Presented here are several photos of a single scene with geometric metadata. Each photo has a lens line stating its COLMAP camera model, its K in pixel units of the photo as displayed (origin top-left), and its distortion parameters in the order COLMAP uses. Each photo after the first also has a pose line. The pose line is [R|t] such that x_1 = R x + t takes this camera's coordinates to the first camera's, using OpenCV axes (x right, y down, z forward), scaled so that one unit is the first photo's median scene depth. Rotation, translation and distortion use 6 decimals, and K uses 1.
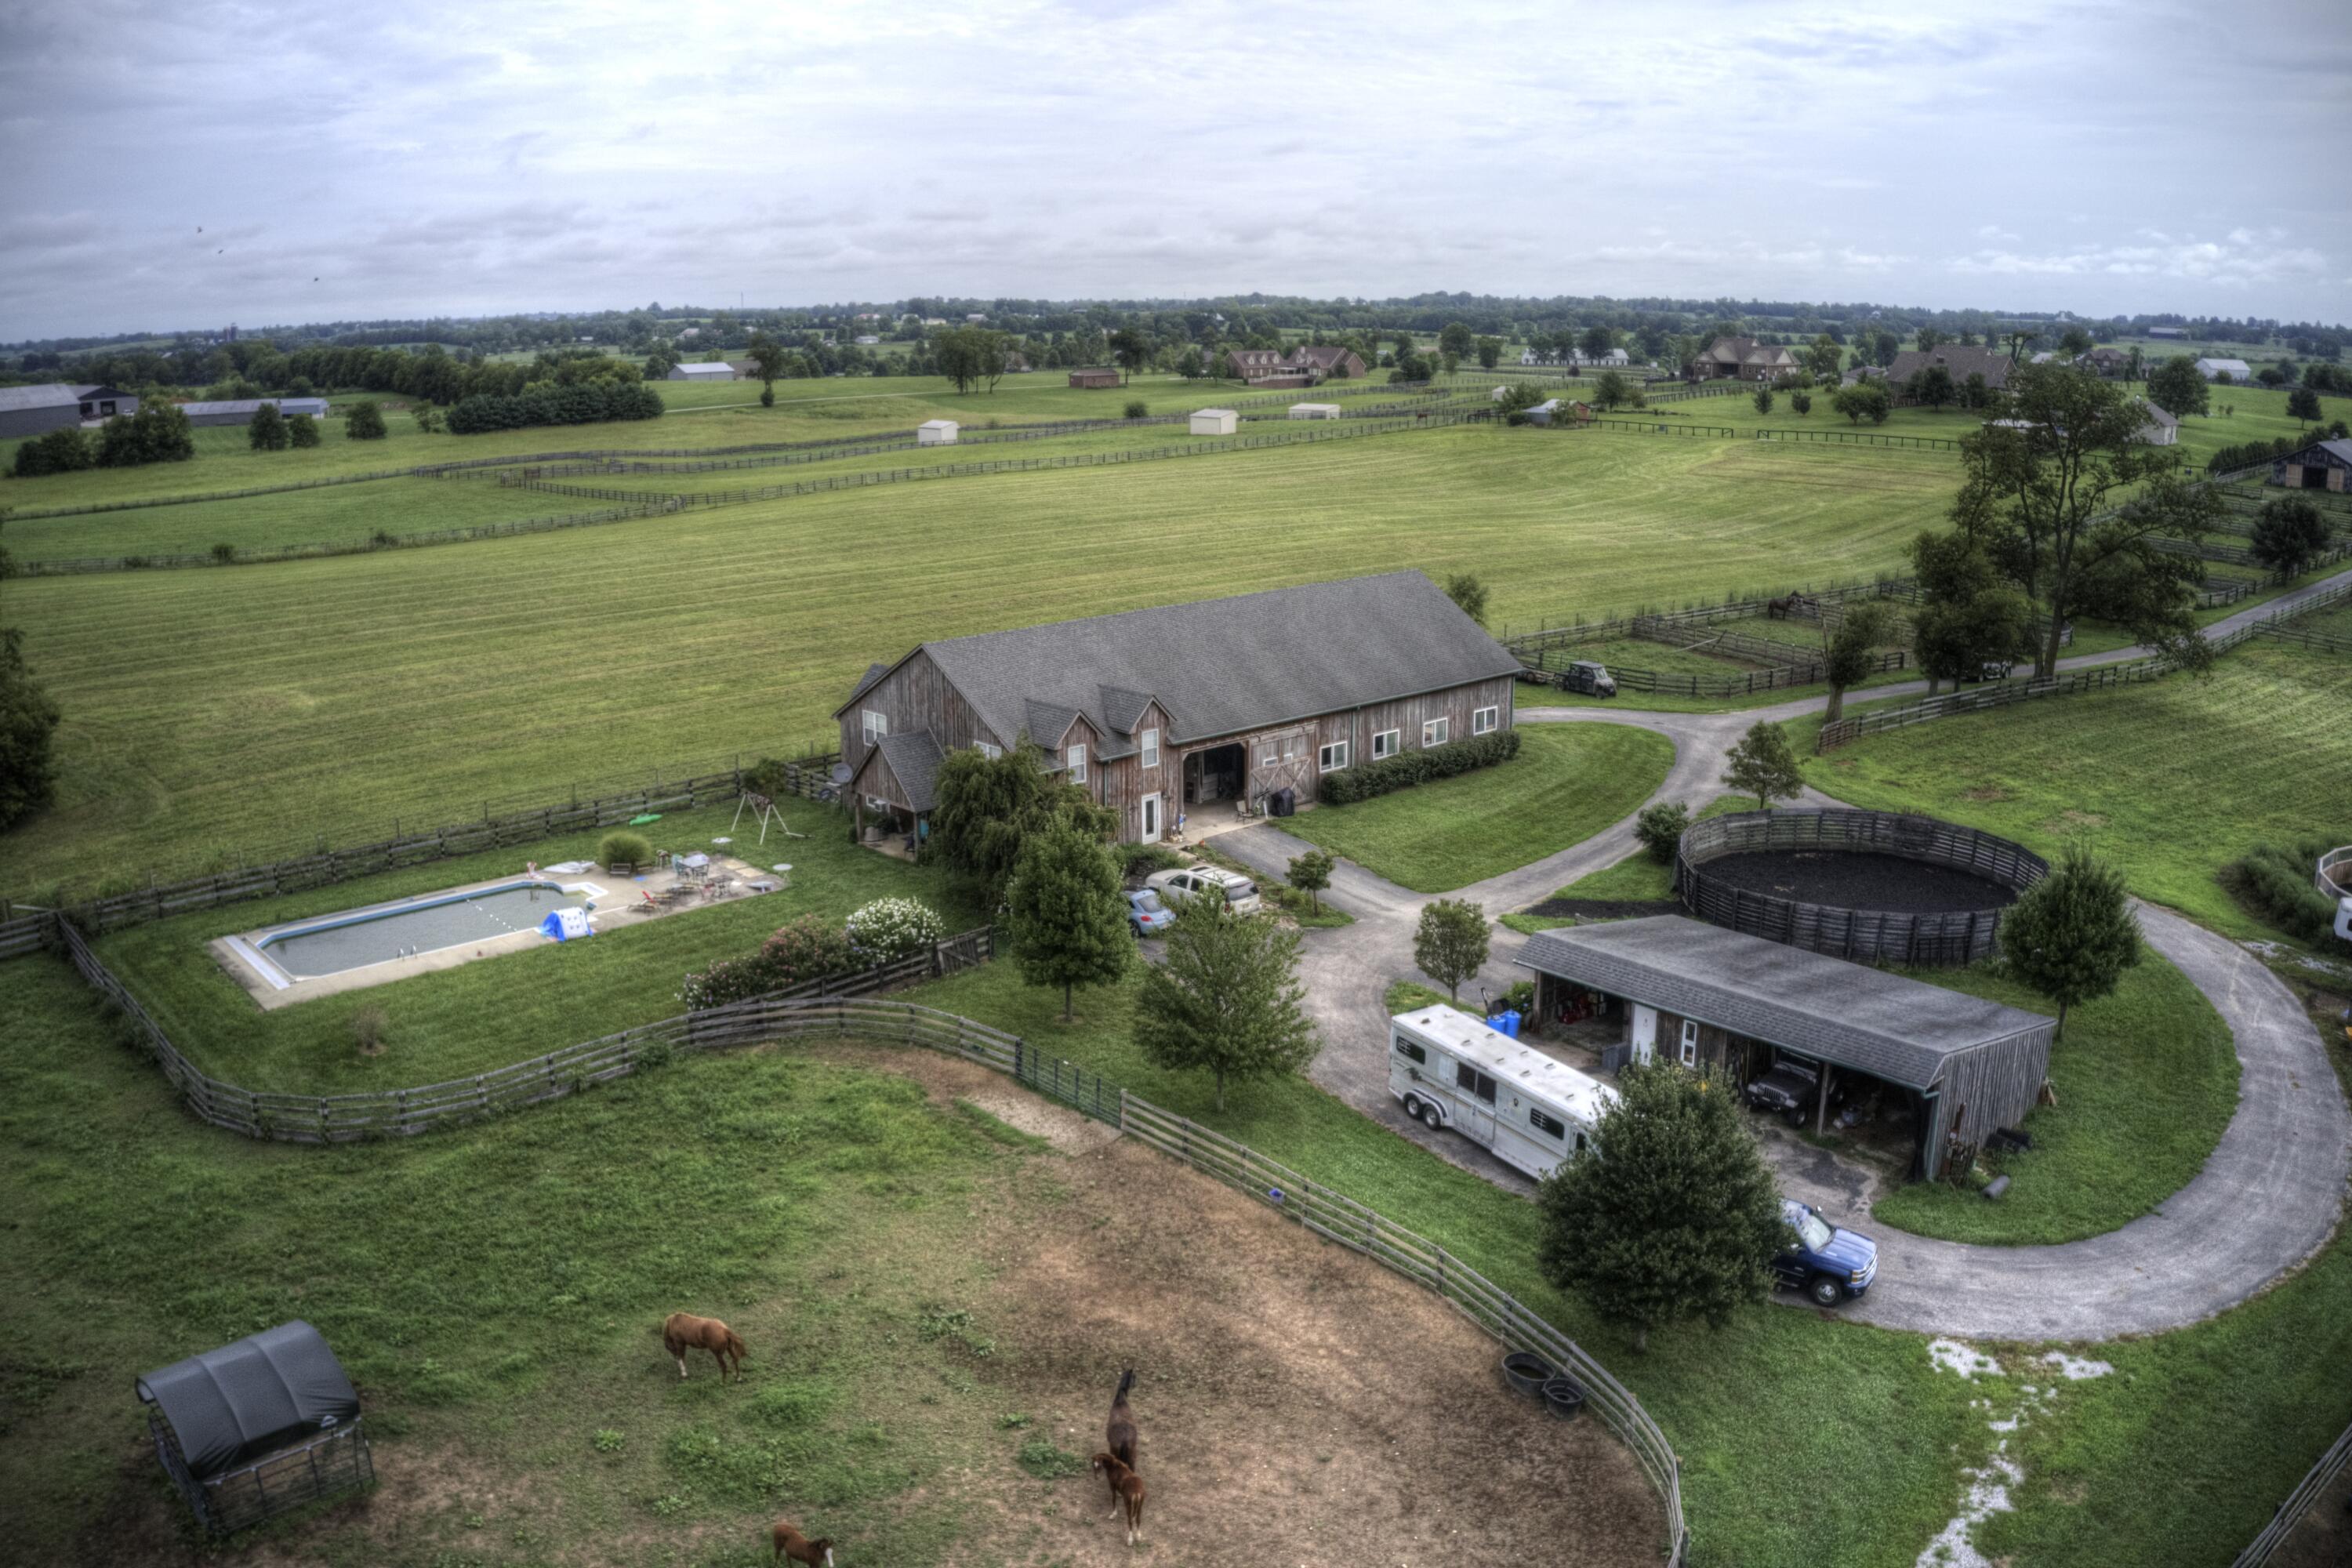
lens RADIAL K [[1873.9, 0, 1165.8], [0, 1873.9, 791.3], [0, 0, 1]] dist [-0.173153, 0.006920]
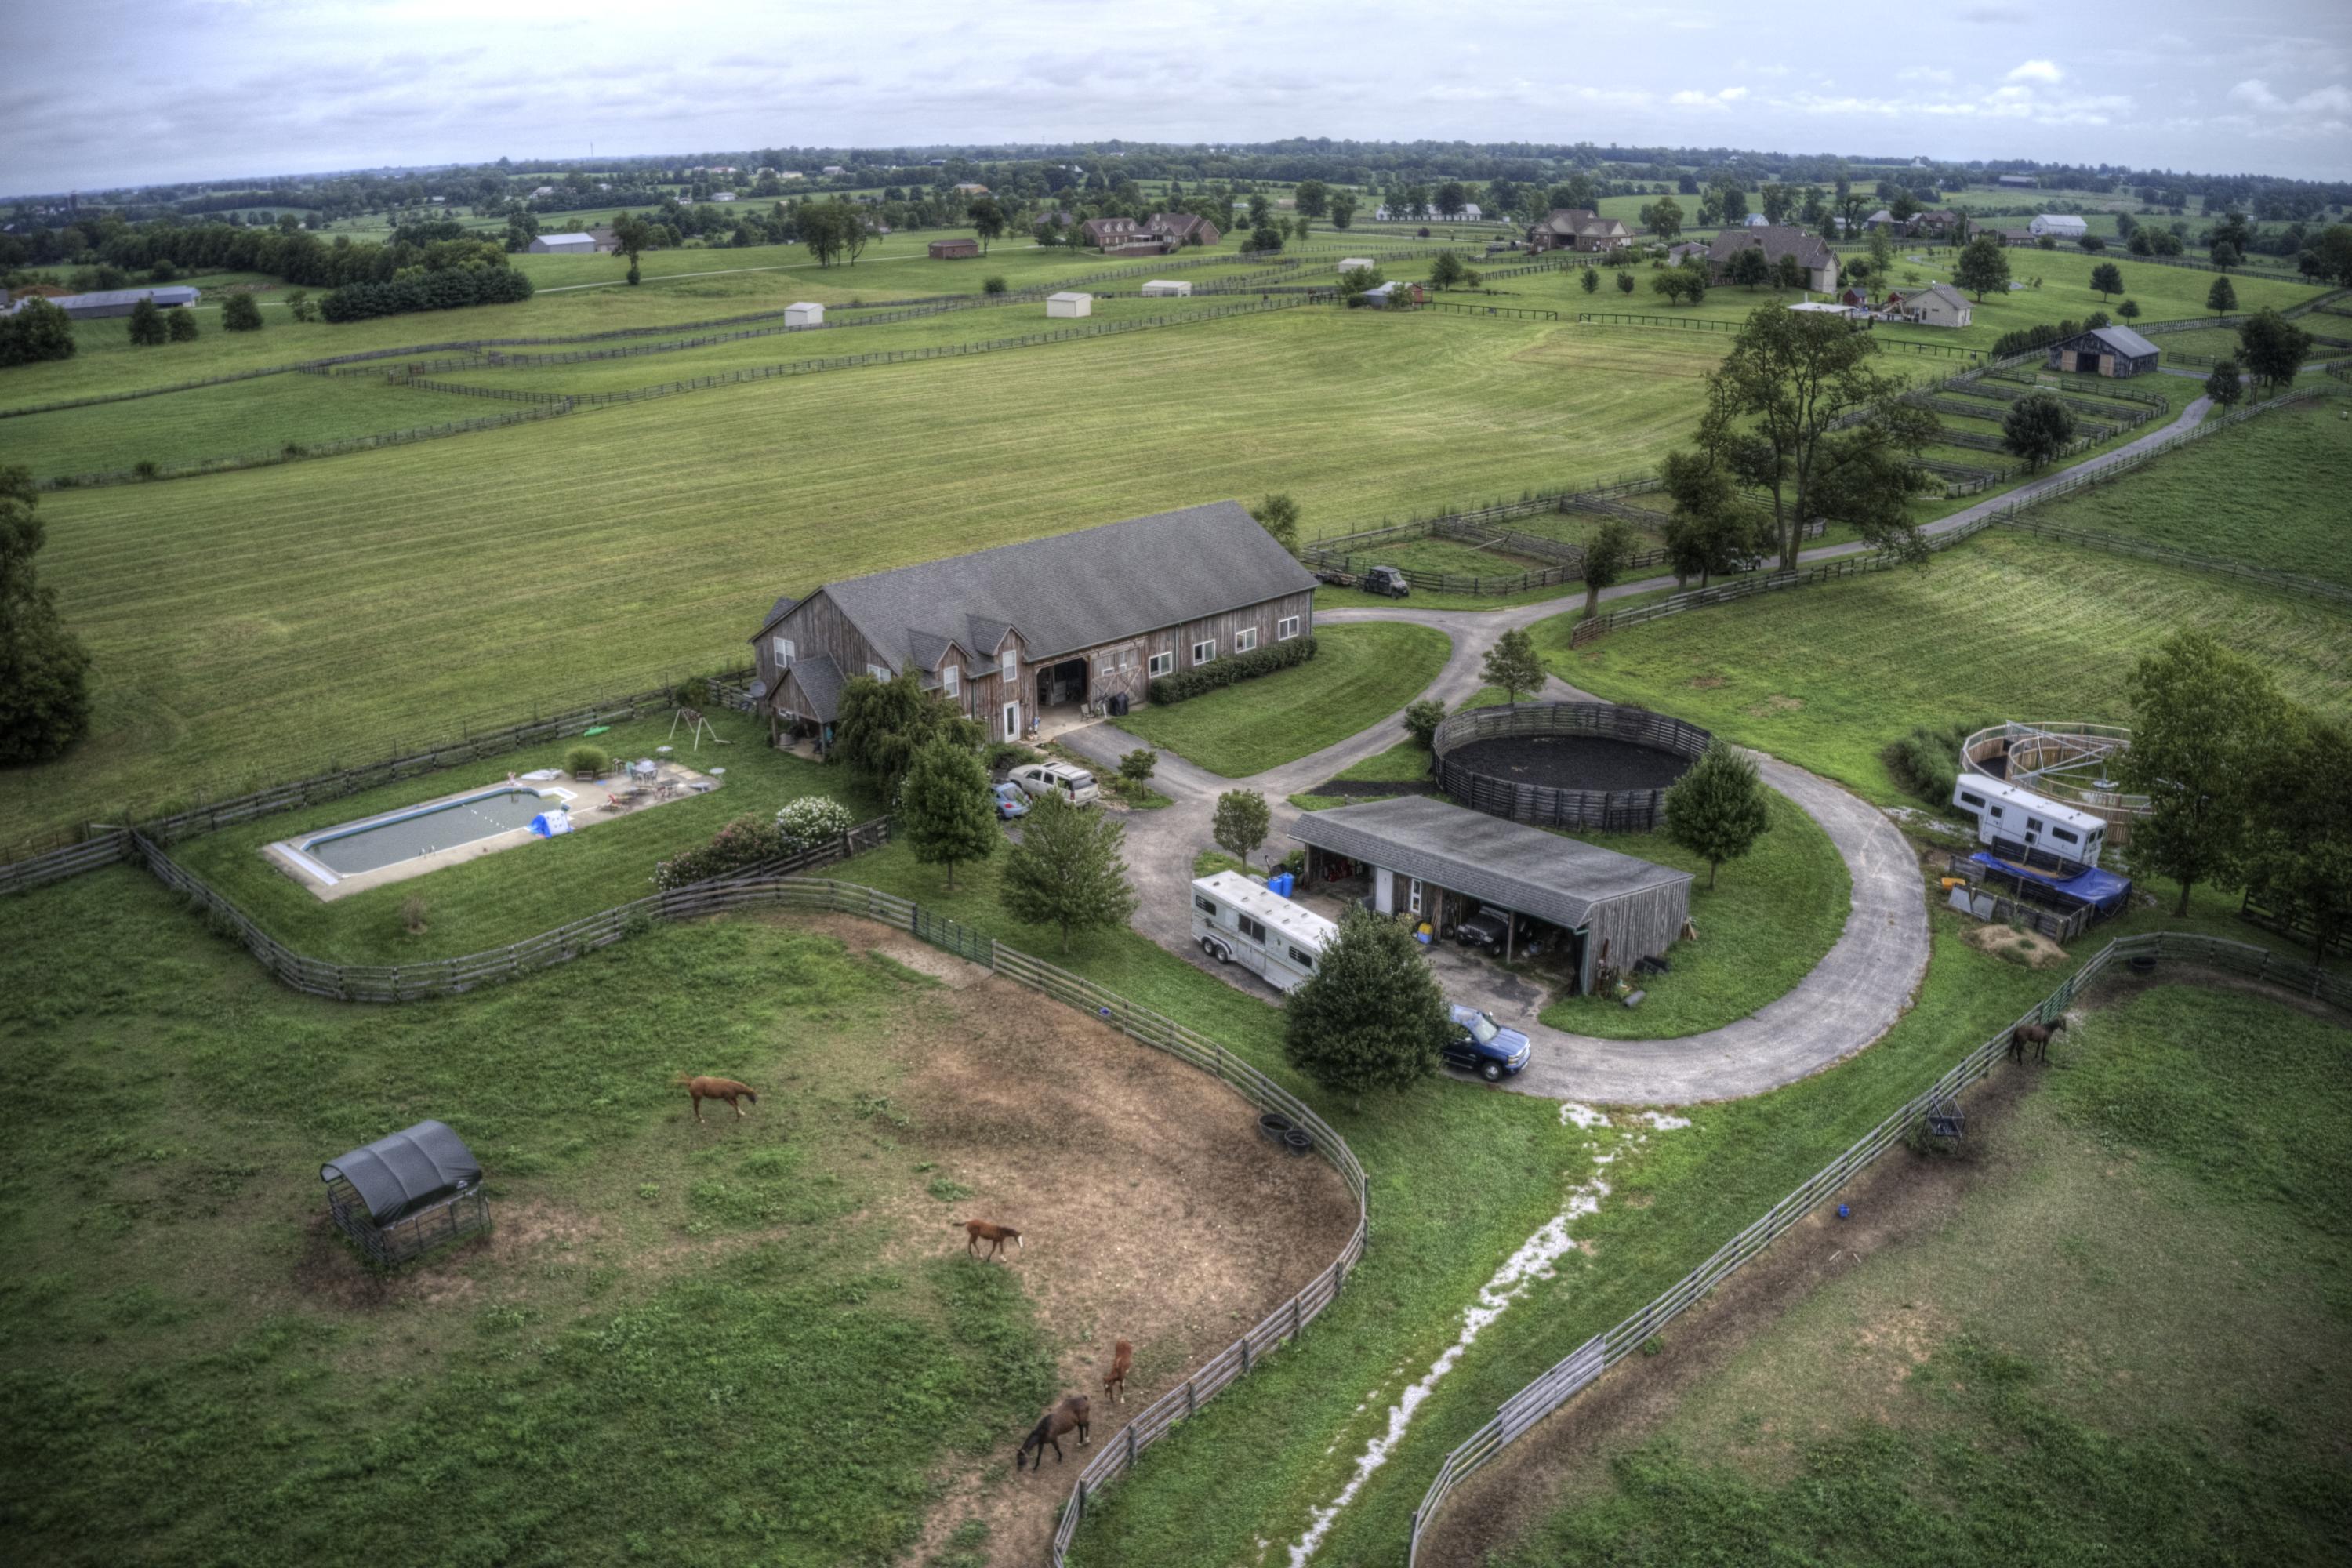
lens RADIAL K [[1873.9, 0, 1165.8], [0, 1873.9, 791.3], [0, 0, 1]] dist [-0.173153, 0.006920]
pose [[0.997360, -0.023708, 0.068631, 0.007454], [0.018042, 0.996467, 0.082029, -0.037314], [-0.070333, -0.080574, 0.994264, -0.230647]]
